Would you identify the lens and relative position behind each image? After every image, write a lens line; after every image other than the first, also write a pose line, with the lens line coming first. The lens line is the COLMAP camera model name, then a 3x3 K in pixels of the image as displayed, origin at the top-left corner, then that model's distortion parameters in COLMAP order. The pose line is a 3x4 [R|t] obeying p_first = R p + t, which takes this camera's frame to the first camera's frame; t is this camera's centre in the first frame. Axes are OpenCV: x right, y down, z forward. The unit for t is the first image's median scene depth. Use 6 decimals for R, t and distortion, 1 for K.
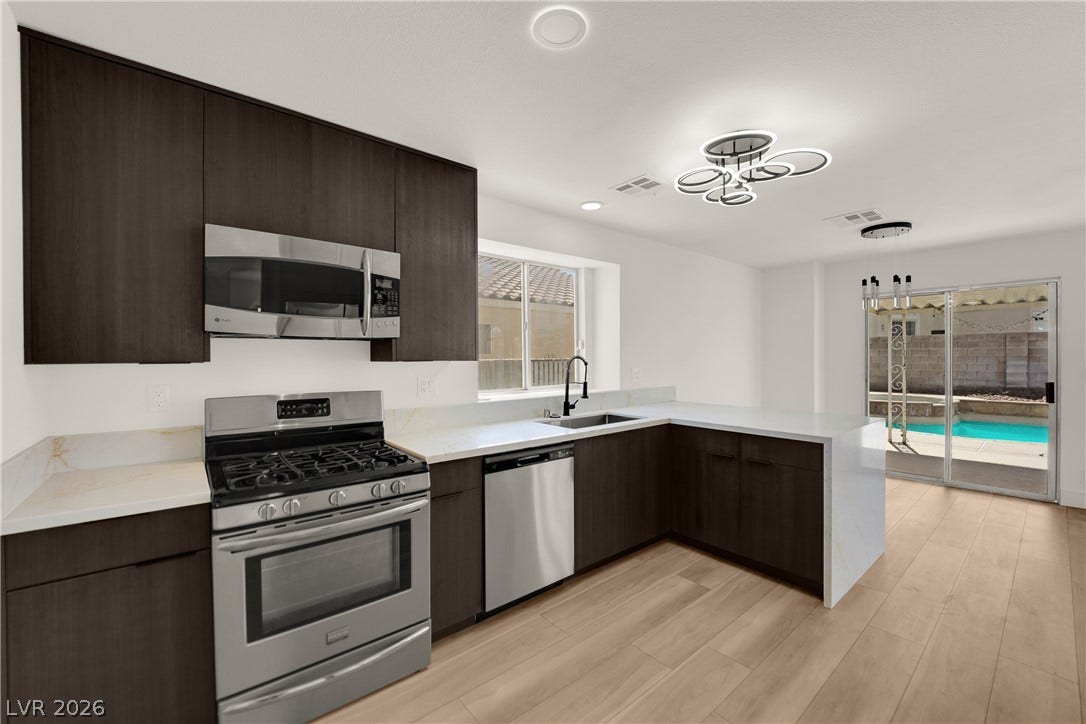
lens RADIAL K [[433.4, 0, 553.8], [0, 433.4, 360.2], [0, 0, 1]] dist [-0.020086, 0.000251]
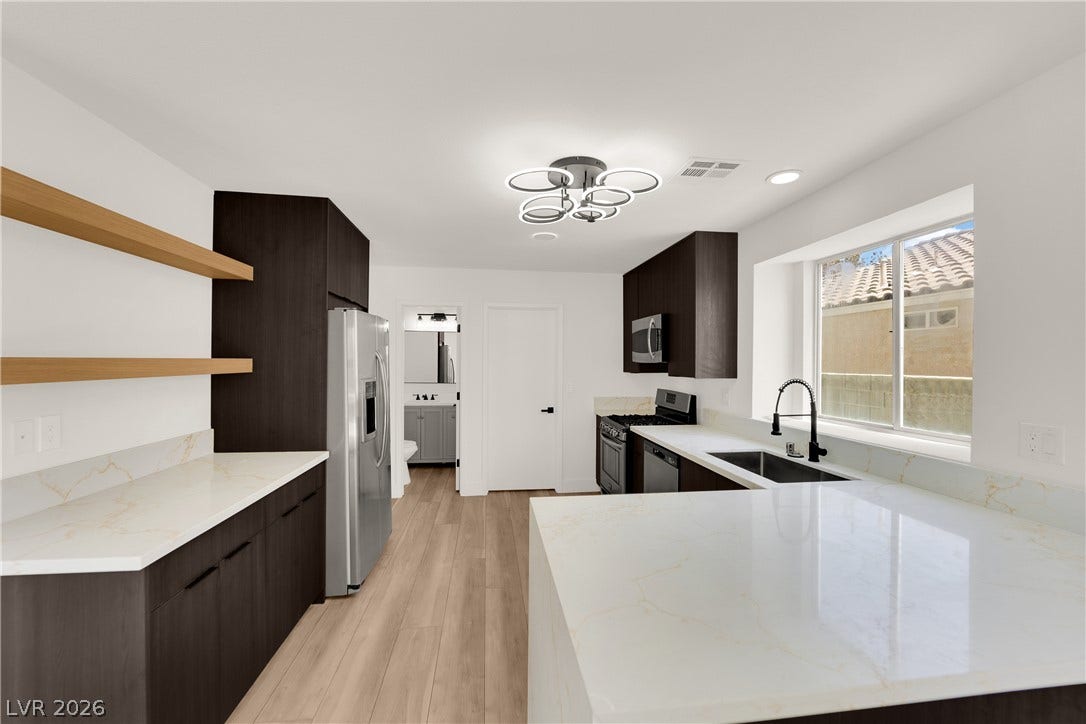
lens RADIAL K [[460.6, 0, 526.6], [0, 460.6, 360.9], [0, 0, 1]] dist [-0.000262, 0.000049]
pose [[-0.586636, -0.000610, -0.809850, 1.432107], [-0.009745, 0.999933, 0.006306, -0.061799], [0.809792, 0.011591, -0.586603, 1.616988]]
